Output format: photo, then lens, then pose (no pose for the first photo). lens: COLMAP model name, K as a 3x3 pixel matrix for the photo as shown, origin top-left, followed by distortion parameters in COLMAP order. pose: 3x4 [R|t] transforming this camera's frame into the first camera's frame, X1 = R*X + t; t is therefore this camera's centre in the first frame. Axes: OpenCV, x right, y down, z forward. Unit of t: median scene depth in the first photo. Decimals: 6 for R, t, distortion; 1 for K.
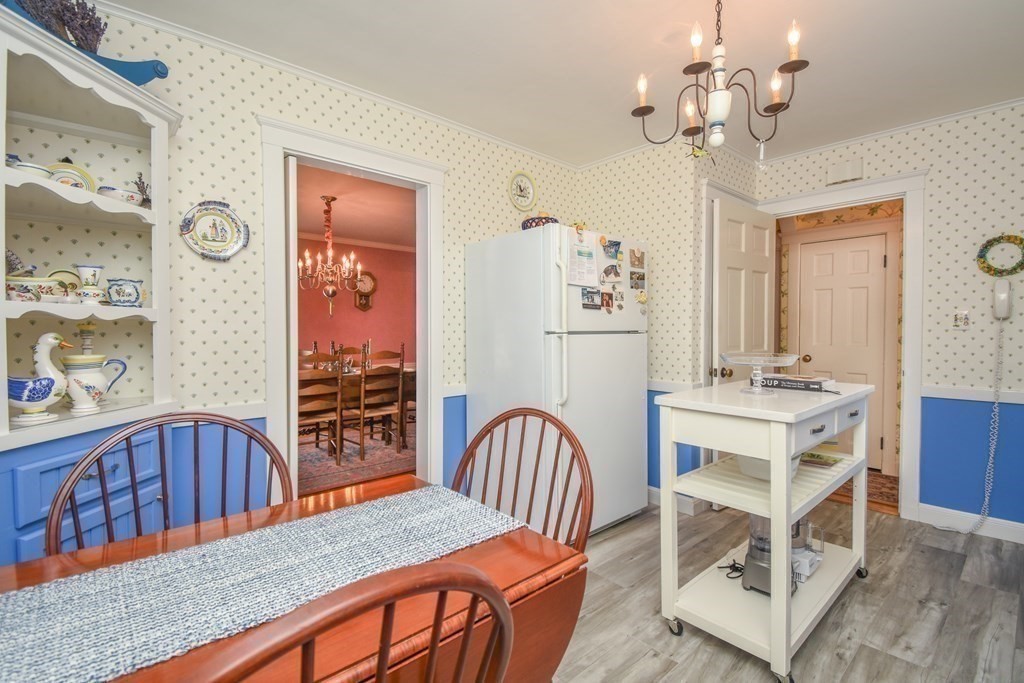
lens RADIAL K [[482.4, 0, 504.0], [0, 482.4, 339.7], [0, 0, 1]] dist [-0.024022, -0.002305]
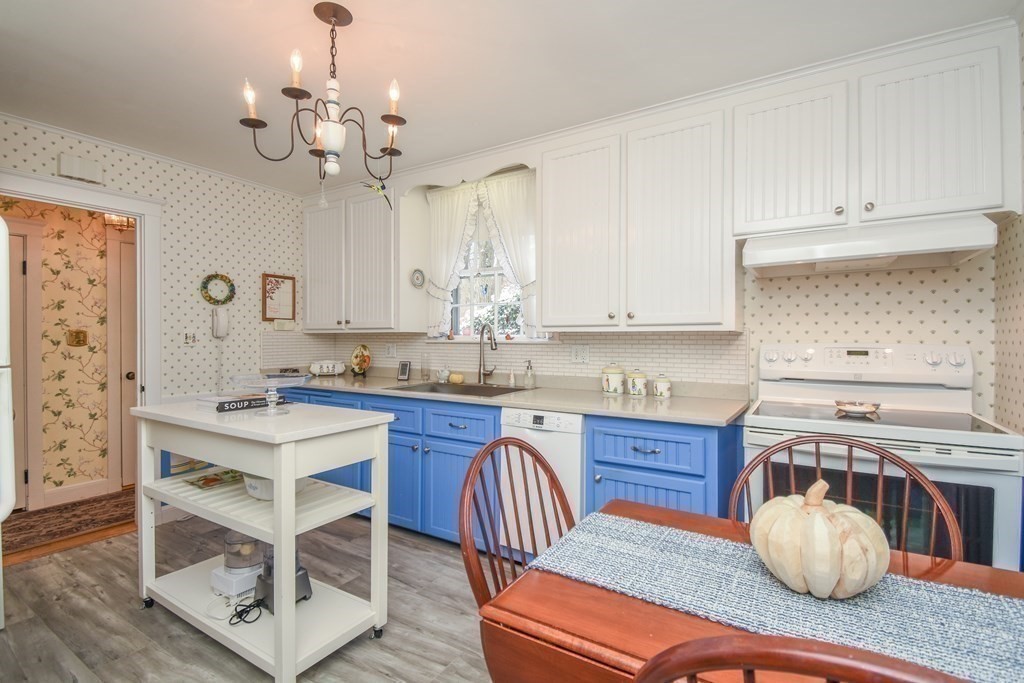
lens RADIAL K [[460.1, 0, 505.3], [0, 460.1, 339.3], [0, 0, 1]] dist [0.021561, -0.019390]
pose [[-0.290600, 0.000506, 0.956845, -0.388378], [0.020031, 0.999784, 0.005555, -0.029724], [-0.956635, 0.020781, -0.290547, 0.582652]]
